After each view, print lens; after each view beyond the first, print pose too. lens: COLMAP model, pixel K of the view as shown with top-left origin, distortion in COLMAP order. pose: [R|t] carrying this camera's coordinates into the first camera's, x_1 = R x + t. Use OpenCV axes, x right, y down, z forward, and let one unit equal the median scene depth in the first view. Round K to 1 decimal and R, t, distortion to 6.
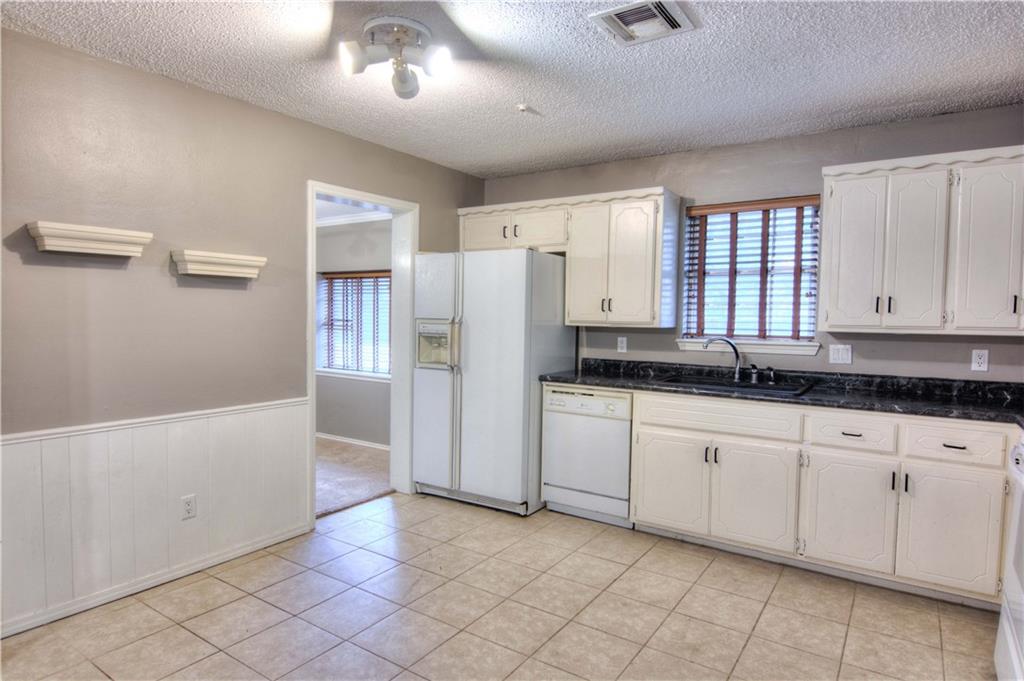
lens RADIAL K [[580.5, 0, 512.1], [0, 580.5, 345.0], [0, 0, 1]] dist [-0.005452, -0.007527]
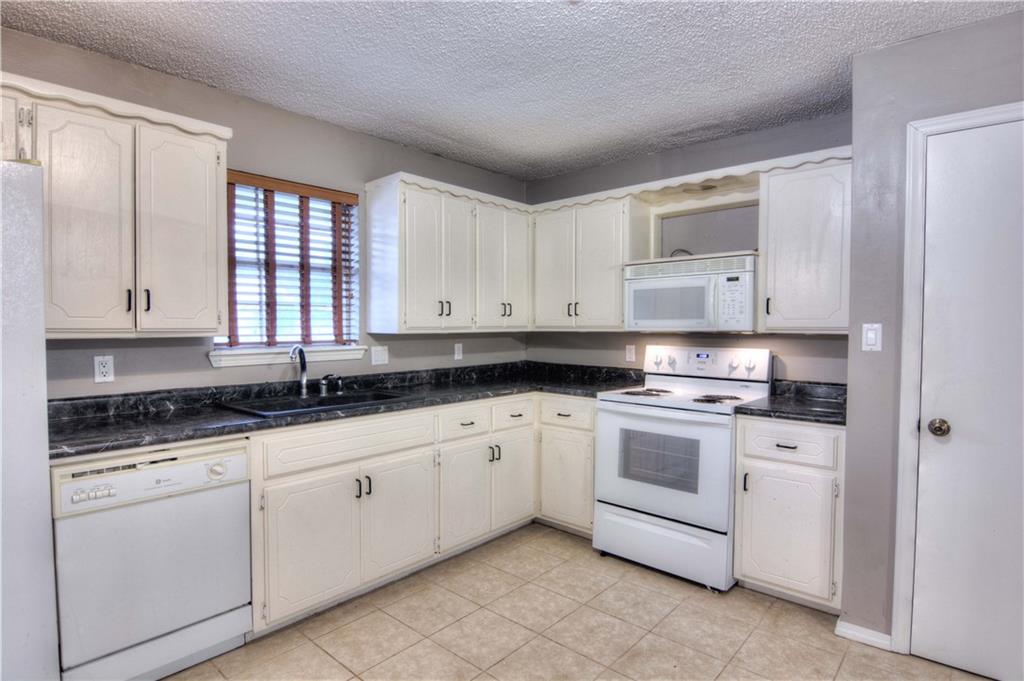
lens RADIAL K [[540.0, 0, 505.8], [0, 540.0, 343.9], [0, 0, 1]] dist [-0.005394, -0.007080]
pose [[0.136032, -0.047215, 0.989579, -0.331935], [0.053006, 0.997780, 0.040320, -0.029537], [-0.989285, 0.046968, 0.138233, 0.598722]]
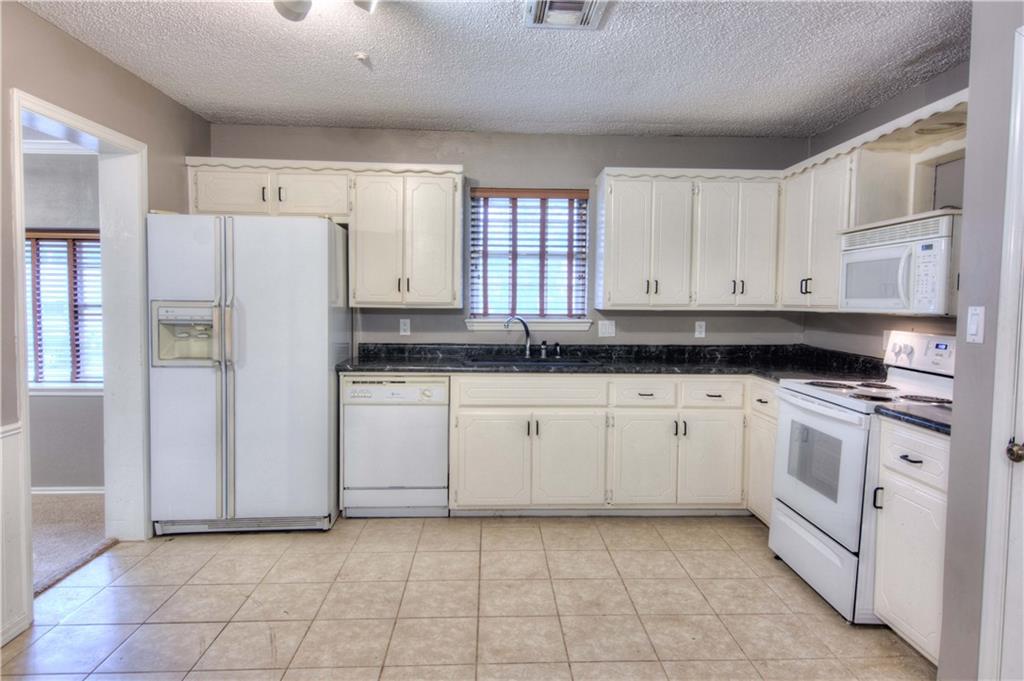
lens RADIAL K [[621.5, 0, 519.8], [0, 621.5, 331.3], [0, 0, 1]] dist [0.020524, -0.009263]
pose [[0.799325, -0.036537, 0.599787, -0.304614], [0.031435, 0.999326, 0.018982, -0.007758], [-0.600076, 0.003682, 0.799934, 0.094177]]
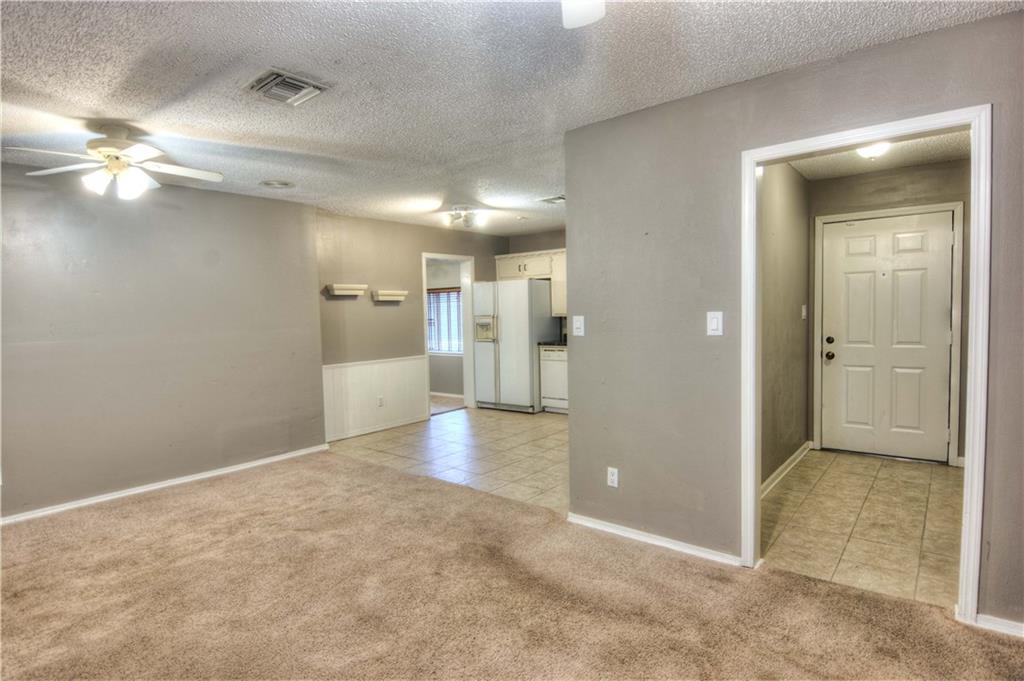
lens RADIAL K [[540.0, 0, 508.3], [0, 540.0, 343.6], [0, 0, 1]] dist [-0.005394, -0.007080]
pose [[0.994493, -0.035018, -0.098784, 0.135493], [0.035664, 0.999352, 0.004780, 0.047019], [0.098553, -0.008277, 0.995097, -0.879882]]
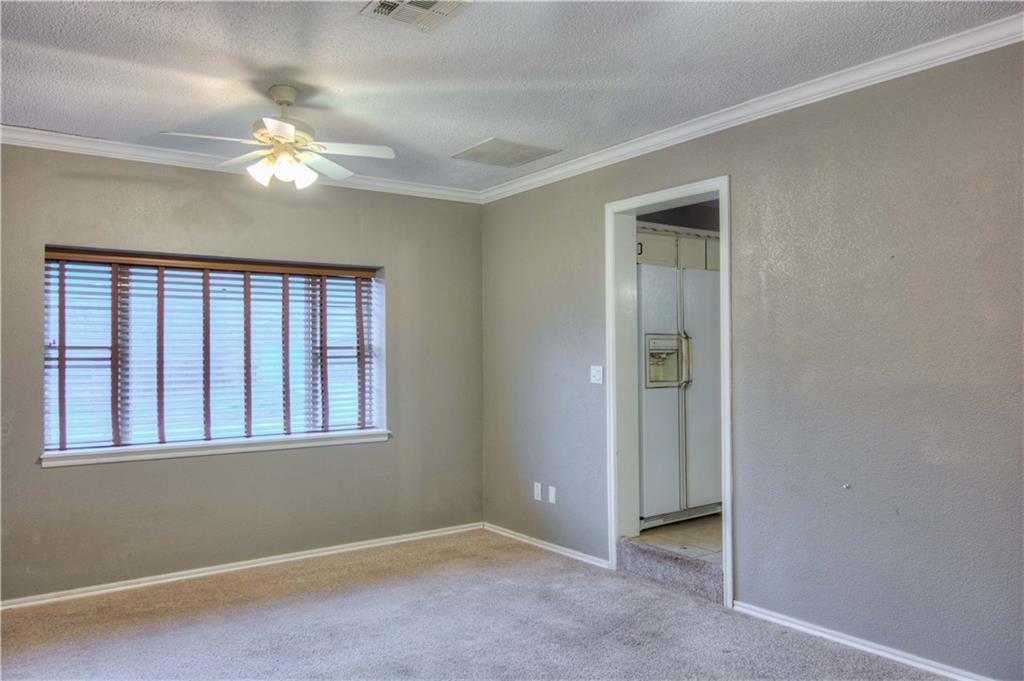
lens RADIAL K [[757.9, 0, 511.4], [0, 757.9, 339.9], [0, 0, 1]] dist [0.007609, 0.002583]
pose [[0.343918, -0.017127, 0.938844, -1.514168], [0.057850, 0.998321, -0.002979, -0.051327], [-0.937216, 0.055336, 0.344331, 0.889851]]
